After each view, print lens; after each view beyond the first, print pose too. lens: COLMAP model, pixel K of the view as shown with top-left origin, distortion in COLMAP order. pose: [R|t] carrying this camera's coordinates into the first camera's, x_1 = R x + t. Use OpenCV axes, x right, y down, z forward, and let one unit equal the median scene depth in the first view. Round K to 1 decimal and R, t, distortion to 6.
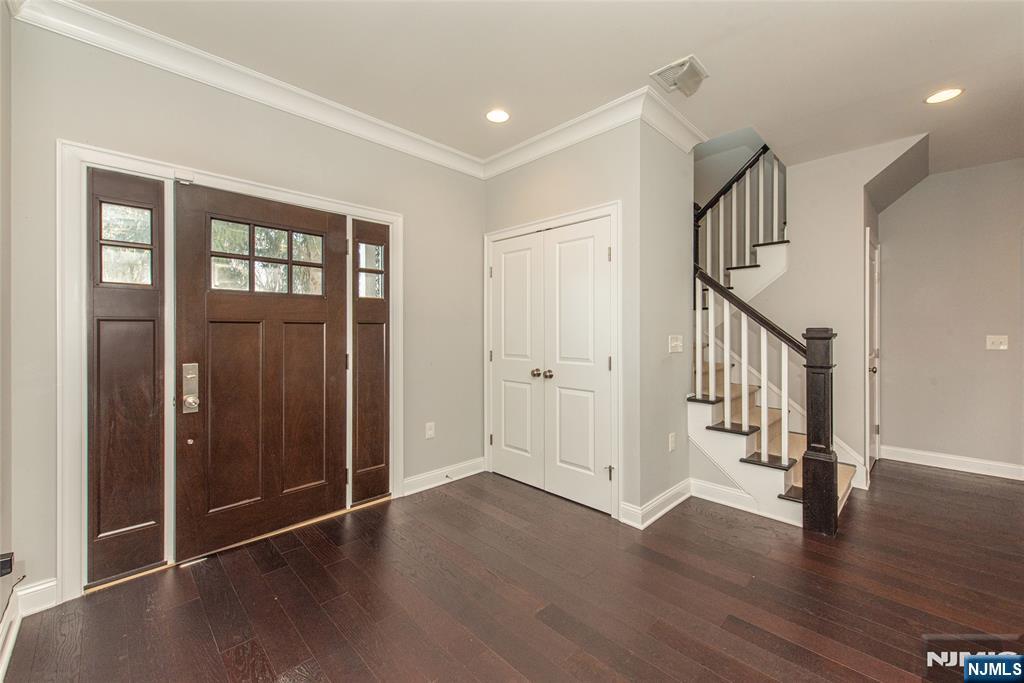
lens RADIAL K [[418.7, 0, 513.7], [0, 418.7, 327.8], [0, 0, 1]] dist [0.005564, -0.000054]
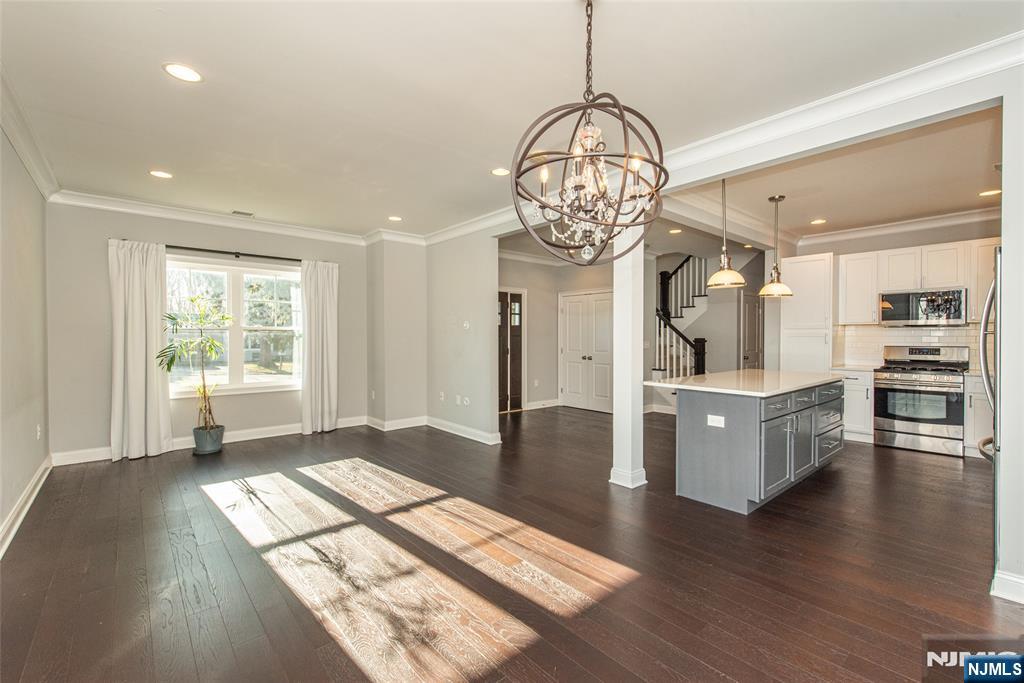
lens RADIAL K [[440.2, 0, 512.5], [0, 440.2, 339.3], [0, 0, 1]] dist [-0.006565, -0.000224]
pose [[0.998081, 0.000668, -0.061924, -0.202442], [0.000099, 0.999923, 0.012379, -0.021864], [0.061928, -0.012361, 0.998004, -1.495192]]
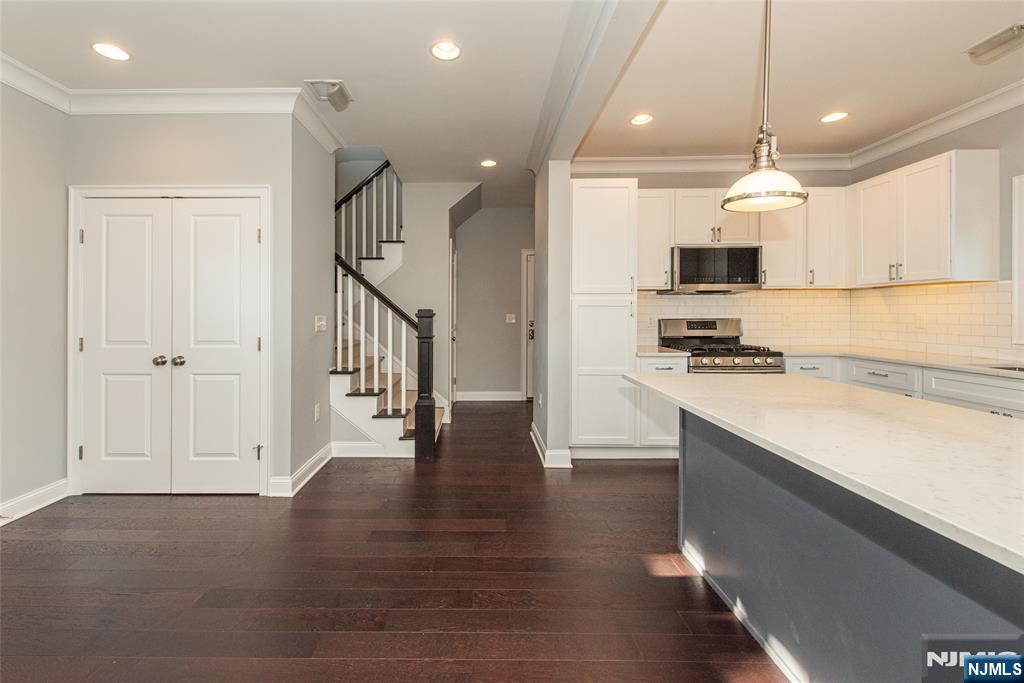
lens RADIAL K [[422.8, 0, 484.5], [0, 422.8, 308.4], [0, 0, 1]] dist [0.002458, -0.000047]
pose [[0.704464, 0.003187, 0.709733, -0.104281], [-0.002626, 0.999995, -0.001884, -0.000400], [-0.709735, -0.000536, 0.704468, -0.099426]]
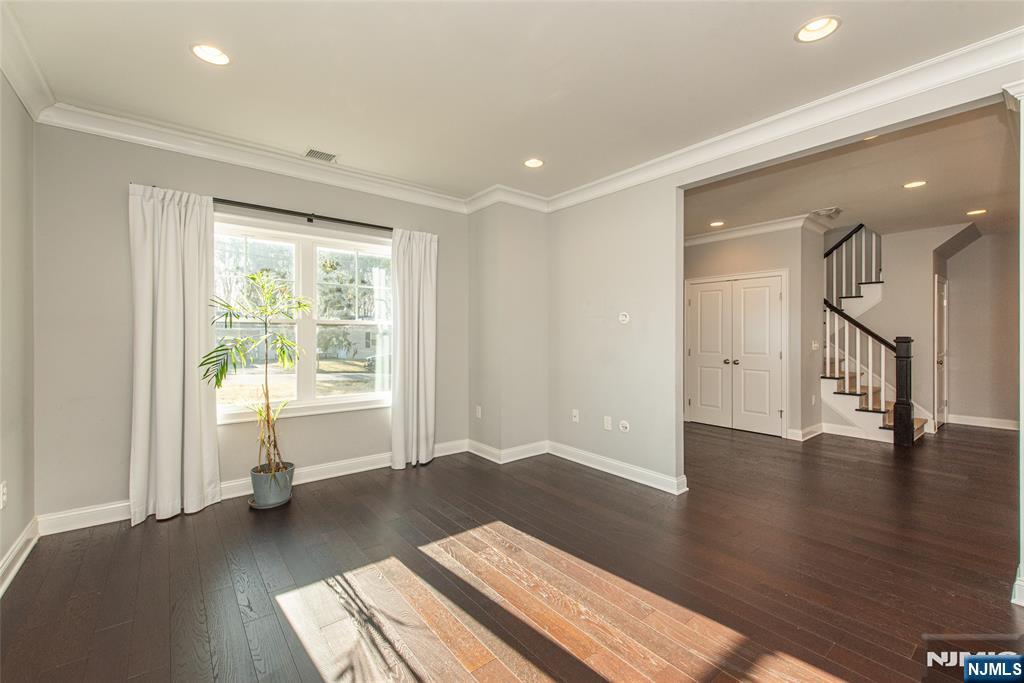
lens RADIAL K [[430.6, 0, 512.3], [0, 430.6, 333.3], [0, 0, 1]] dist [0.001473, -0.000275]
pose [[0.993977, 0.001316, -0.109577, -0.699003], [-0.001146, 0.999998, 0.001619, -0.013973], [0.109579, -0.001484, 0.993977, -0.967339]]
